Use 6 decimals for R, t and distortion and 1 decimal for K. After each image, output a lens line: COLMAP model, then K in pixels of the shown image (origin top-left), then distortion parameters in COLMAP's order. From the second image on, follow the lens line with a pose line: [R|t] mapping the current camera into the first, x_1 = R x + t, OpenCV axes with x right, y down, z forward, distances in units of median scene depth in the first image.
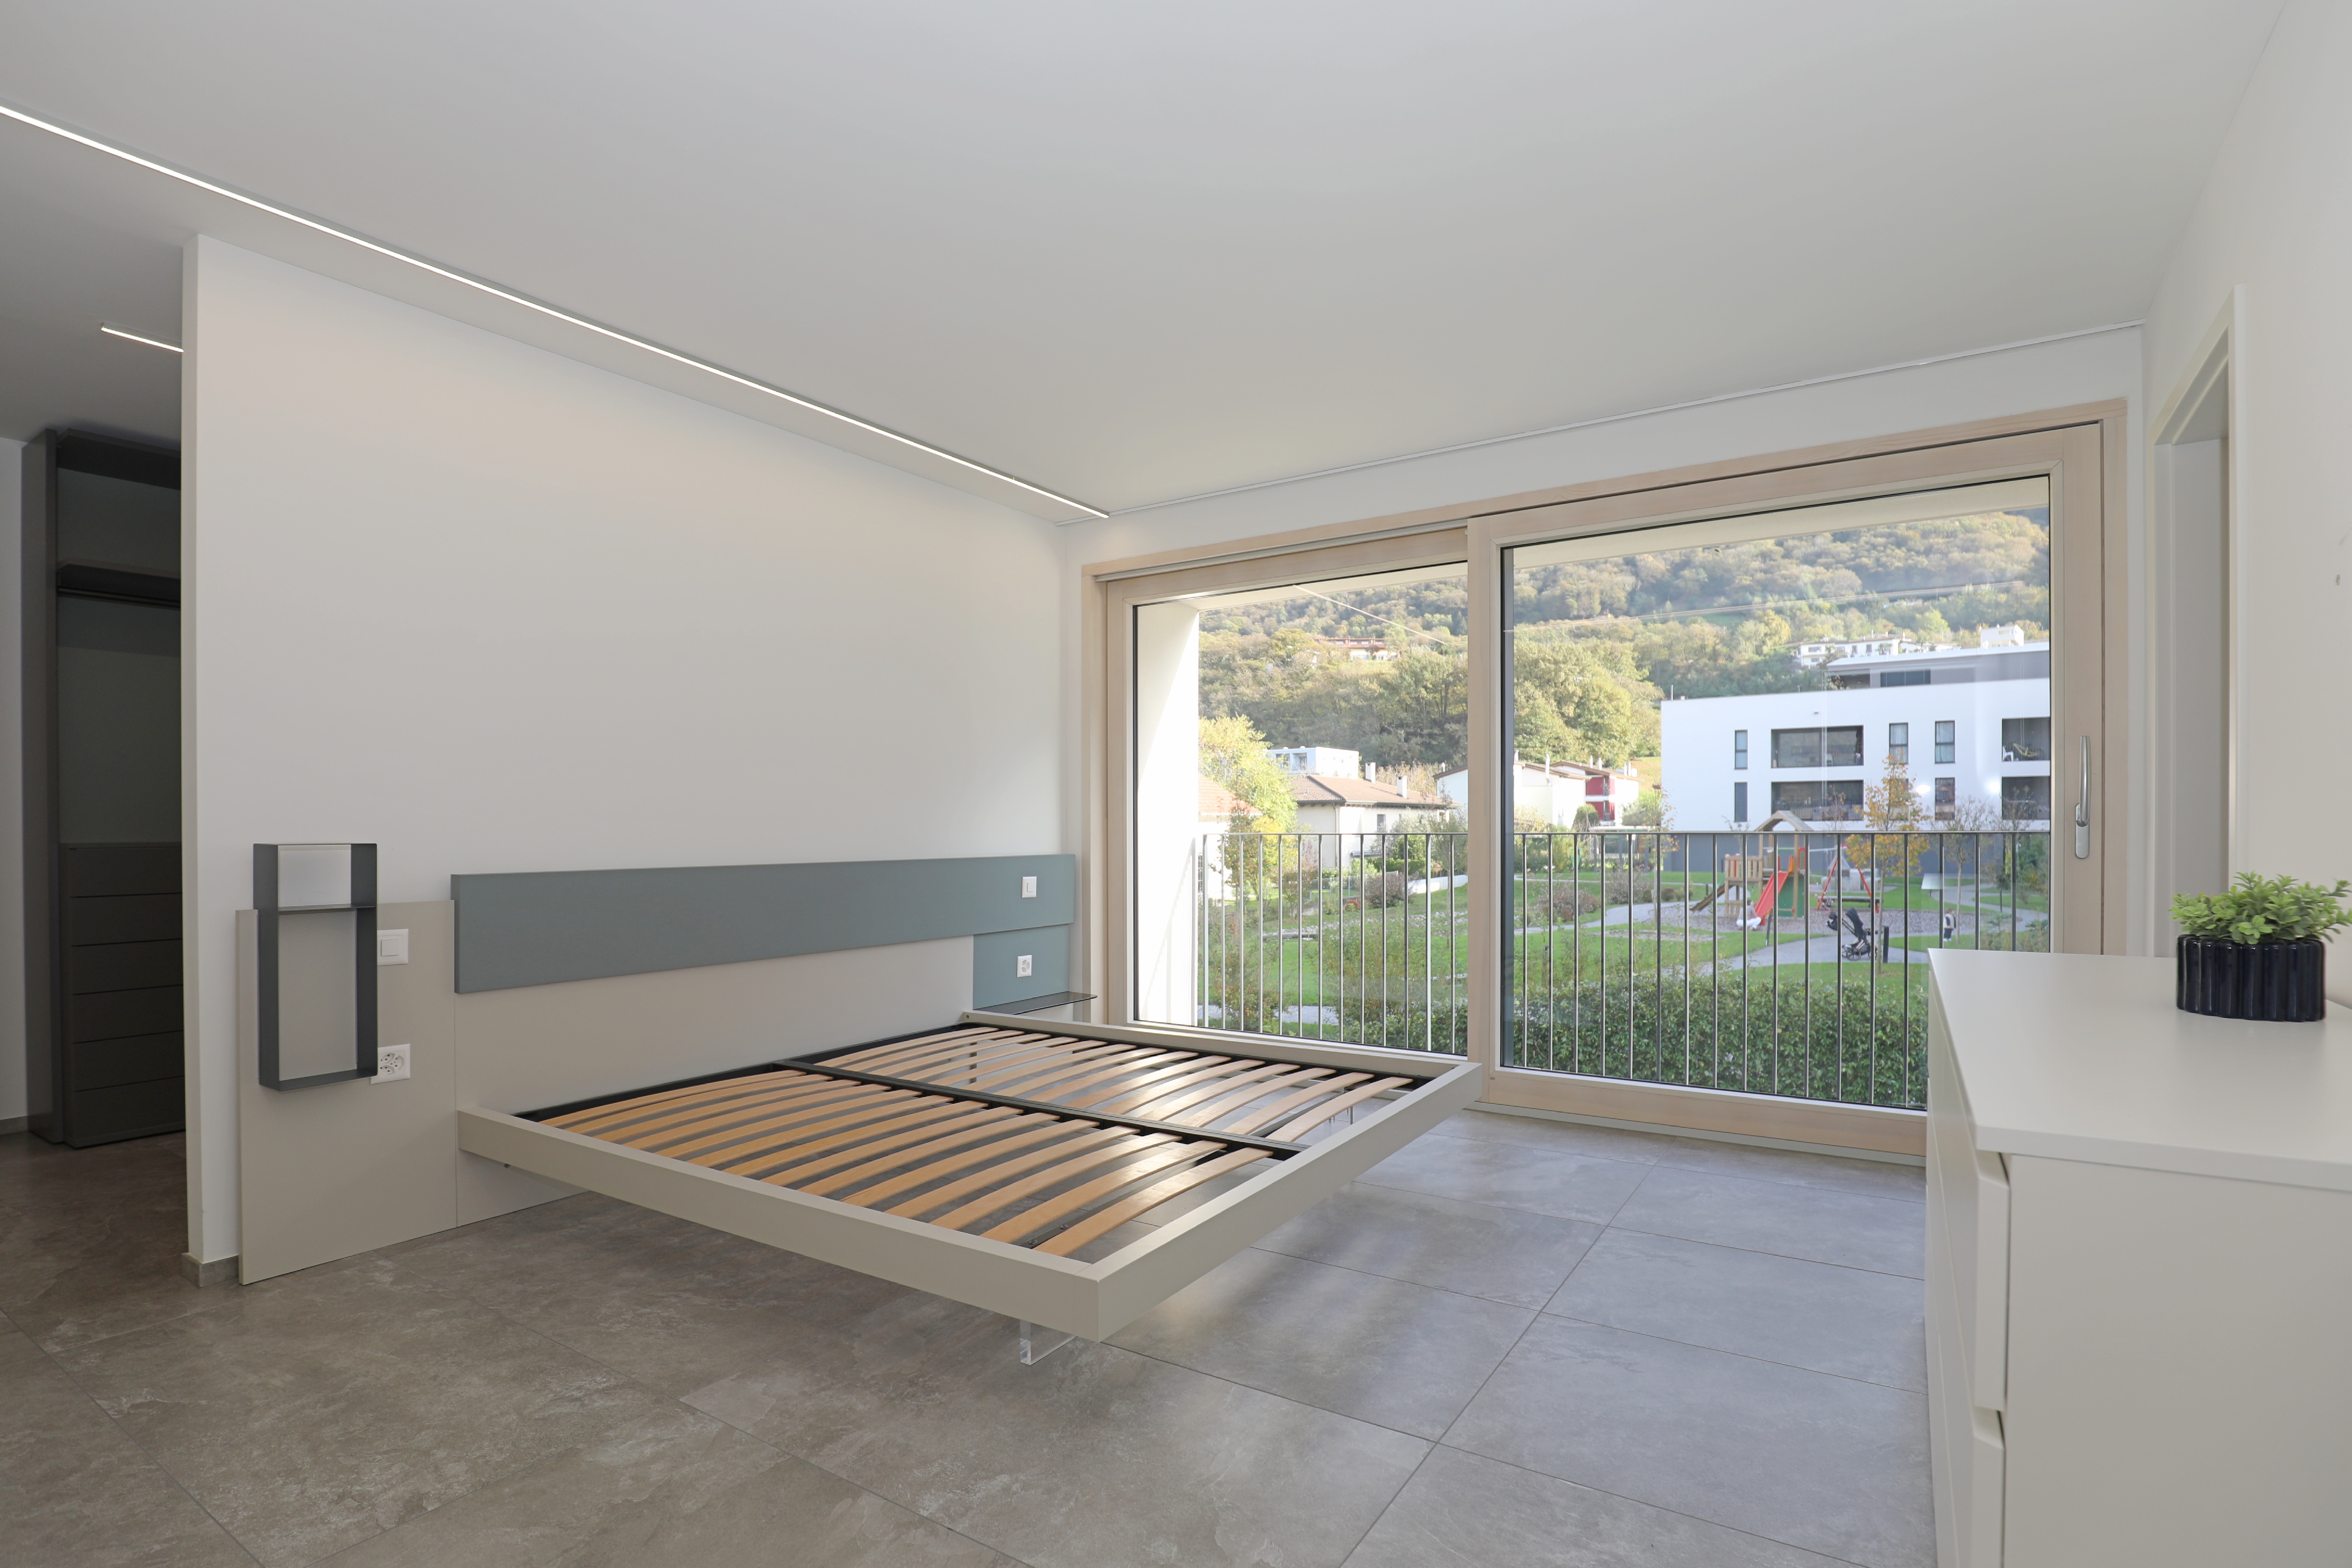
lens RADIAL K [[1119.2, 0, 1204.2], [0, 1119.2, 839.5], [0, 0, 1]] dist [-0.028381, 0.000035]
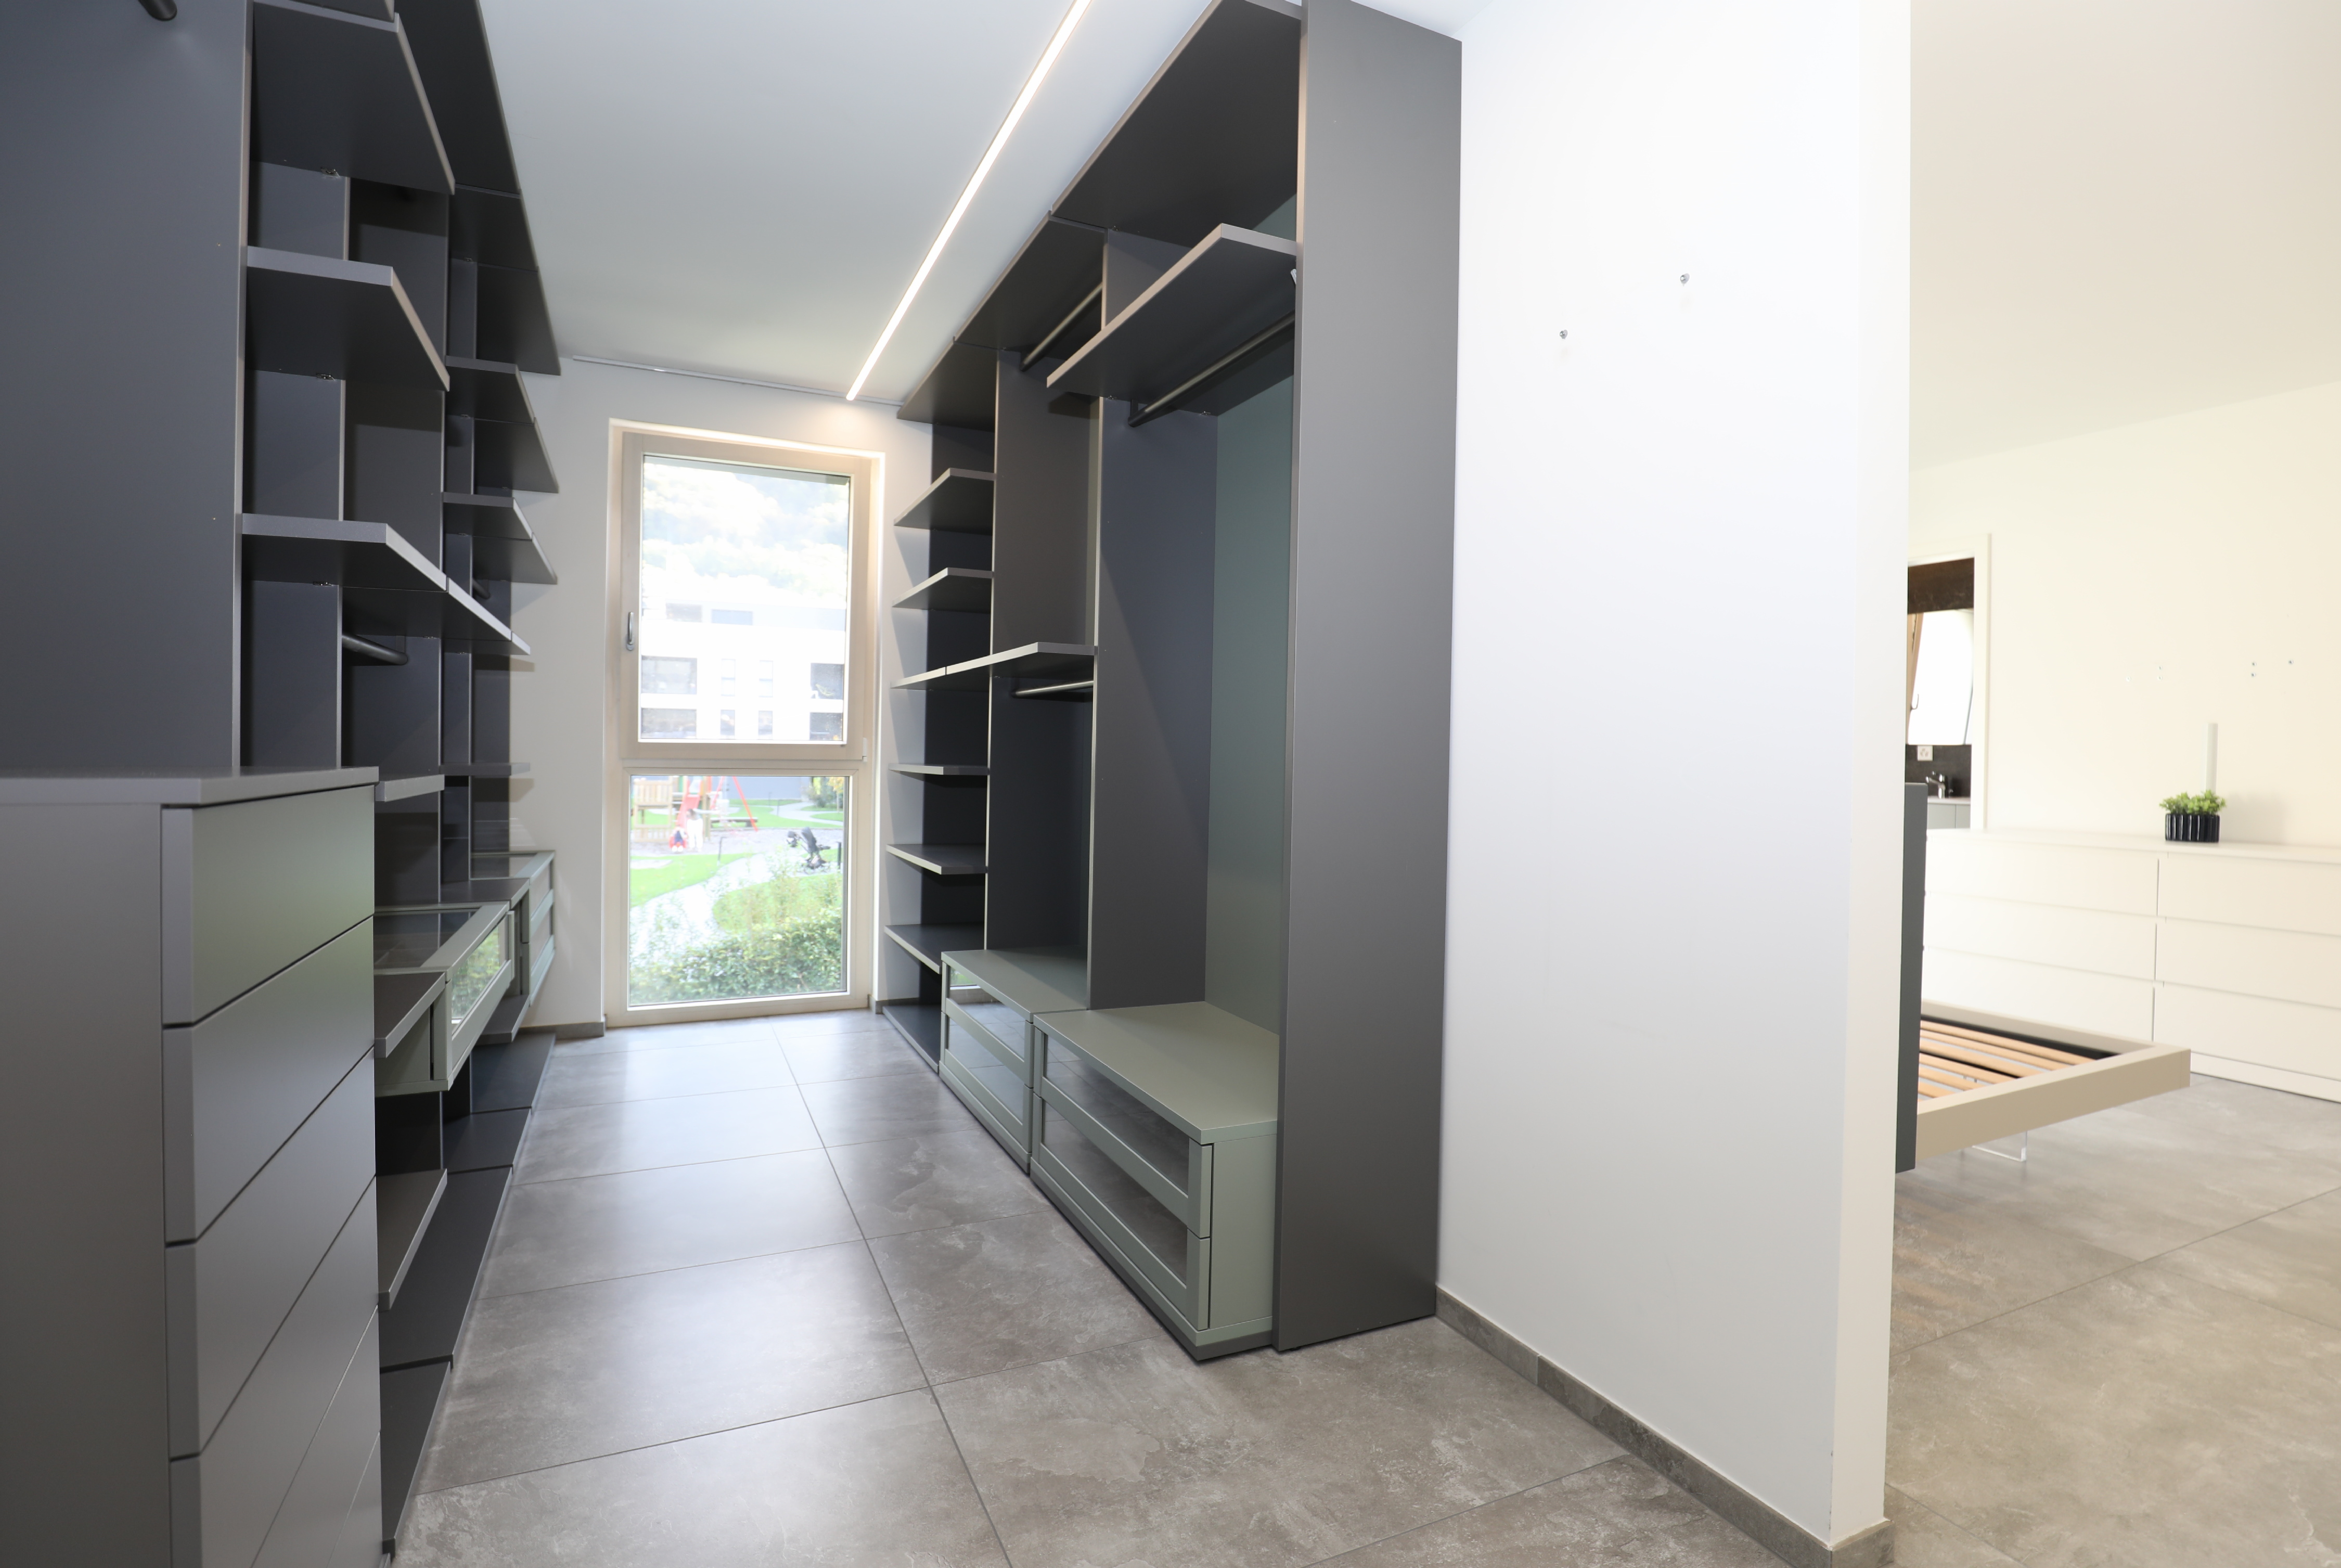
lens RADIAL K [[1111.4, 0, 1170.5], [0, 1111.4, 784.0], [0, 0, 1]] dist [-0.022611, 0.000829]
pose [[0.541287, -0.007360, 0.840806, -1.883661], [-0.008067, 0.999870, 0.013945, 0.007516], [-0.840799, -0.014331, 0.541158, 1.195875]]
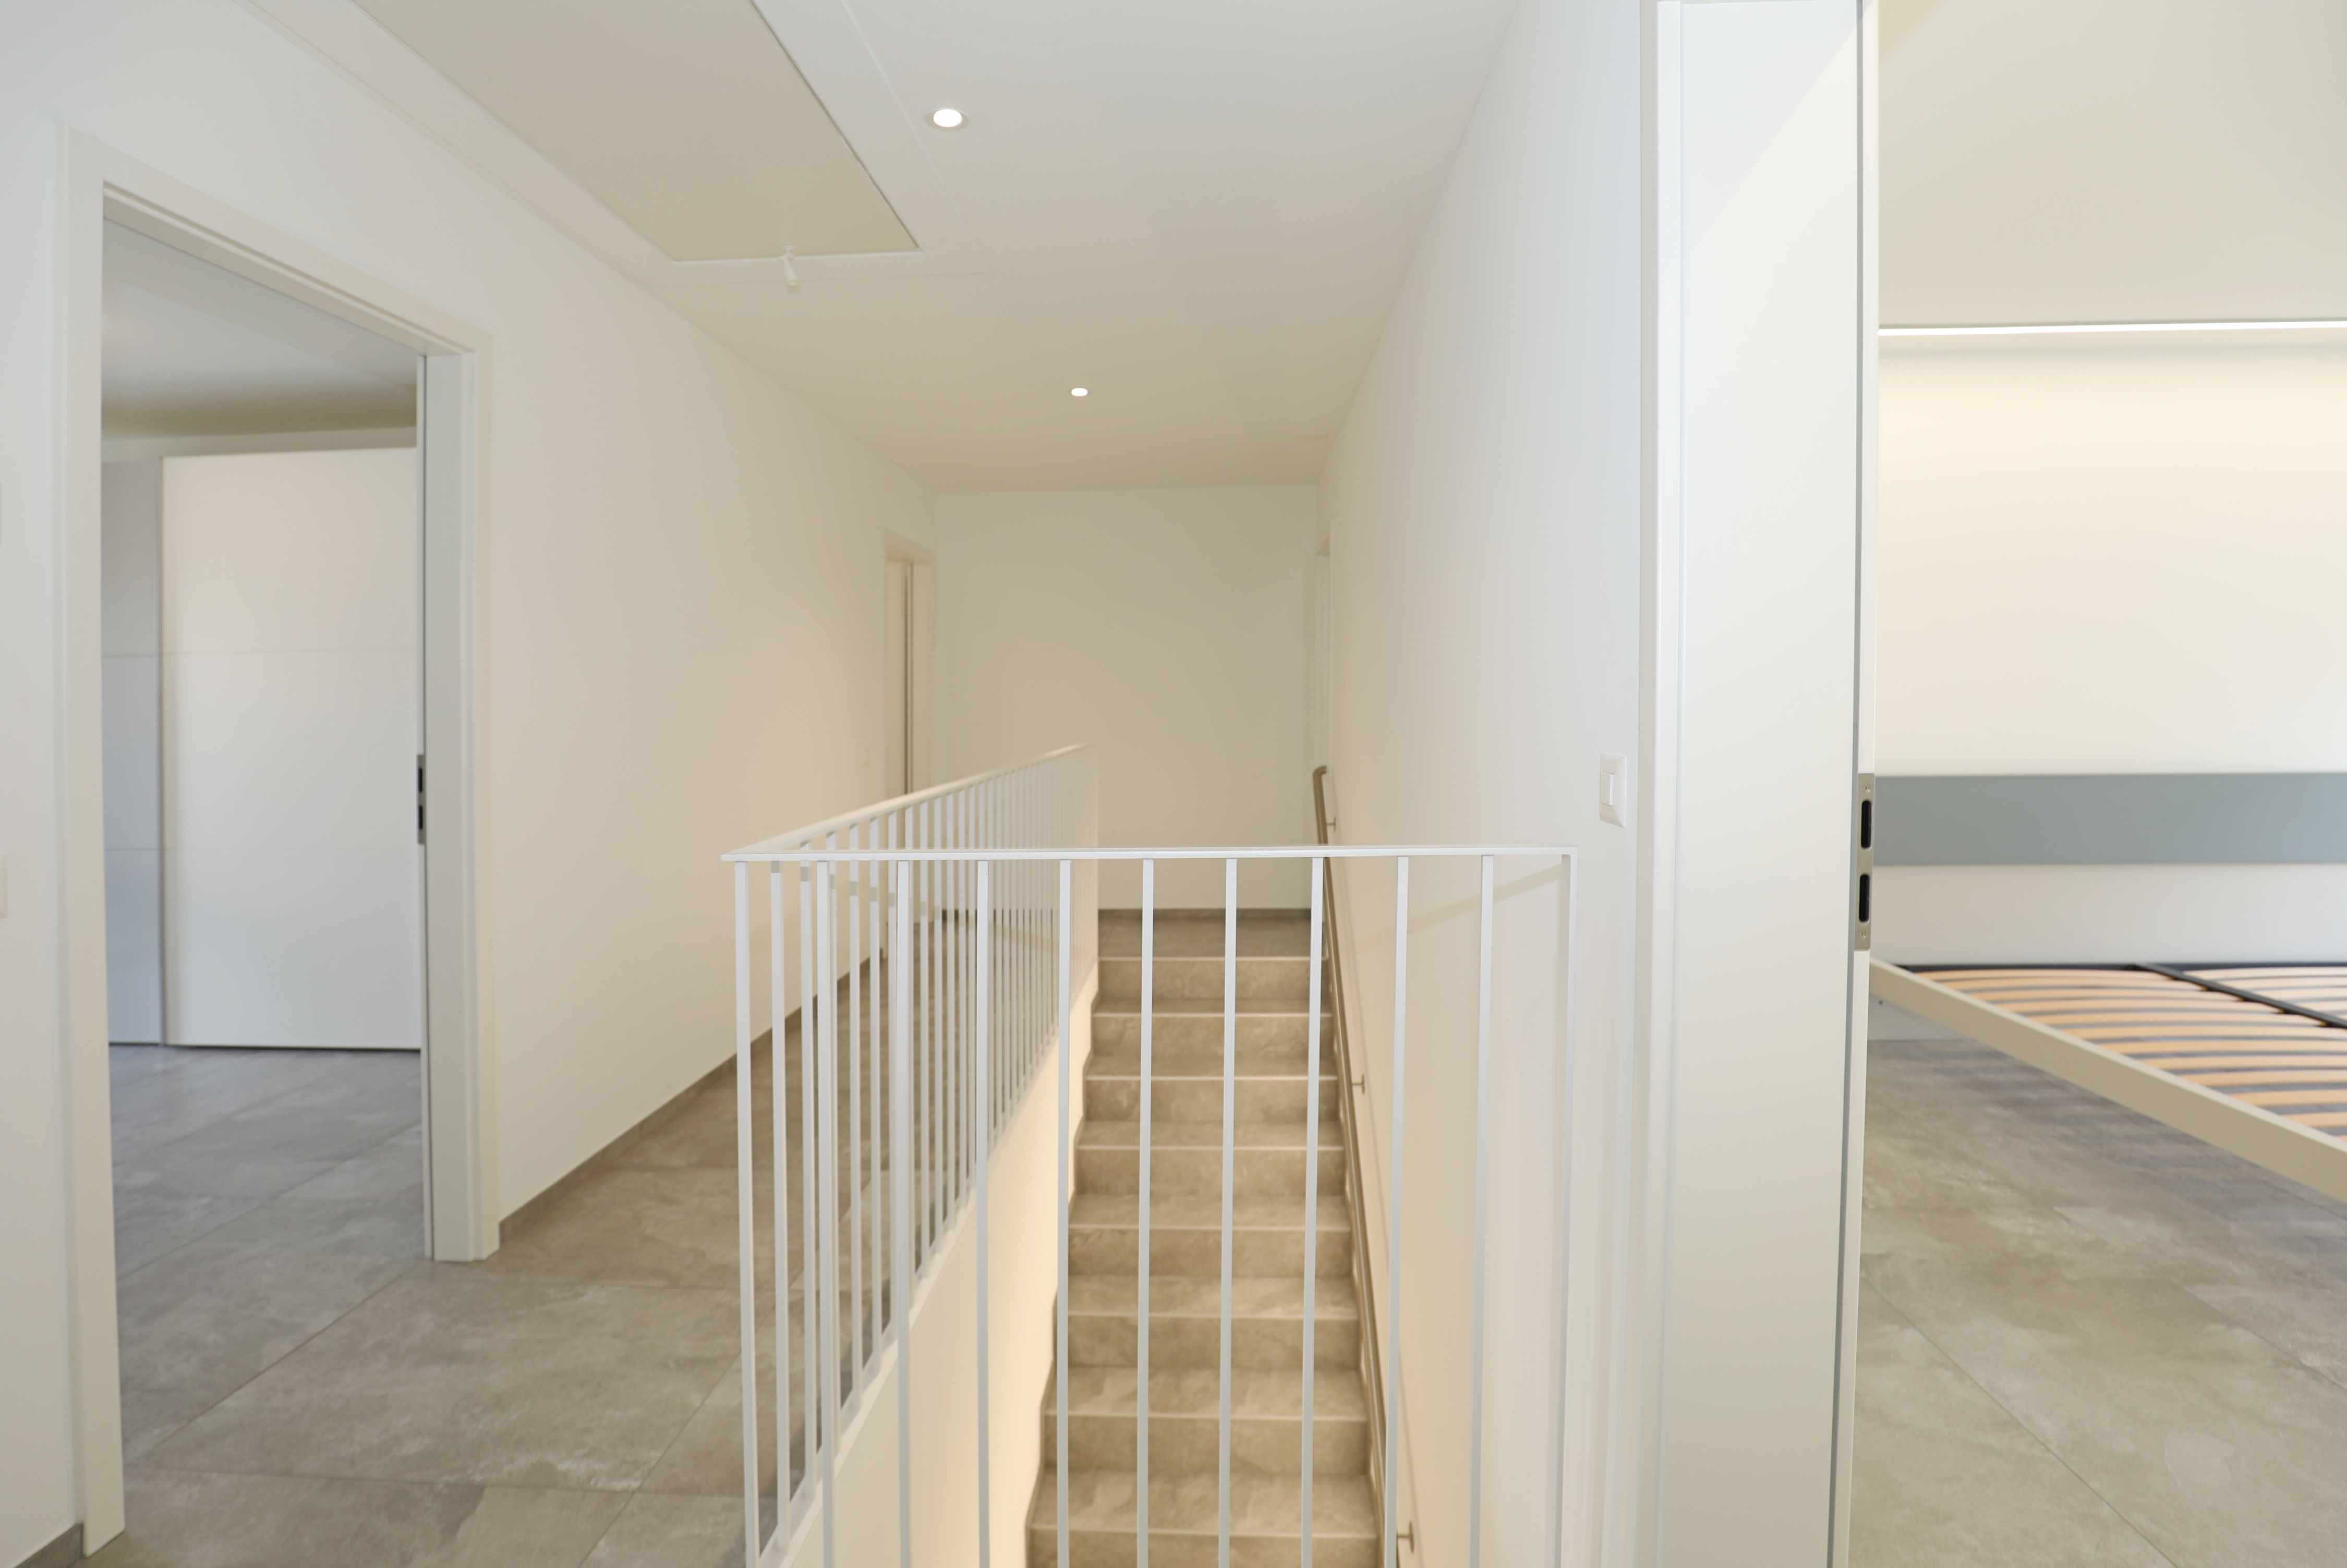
lens RADIAL K [[1114.1, 0, 1173.5], [0, 1114.1, 784.0], [0, 0, 1]] dist [-0.022611, 0.000829]
pose [[0.480875, 0.050159, -0.875353, 0.111053], [0.010702, 0.997952, 0.063064, -0.066820], [0.876724, -0.039694, 0.479354, -0.452898]]
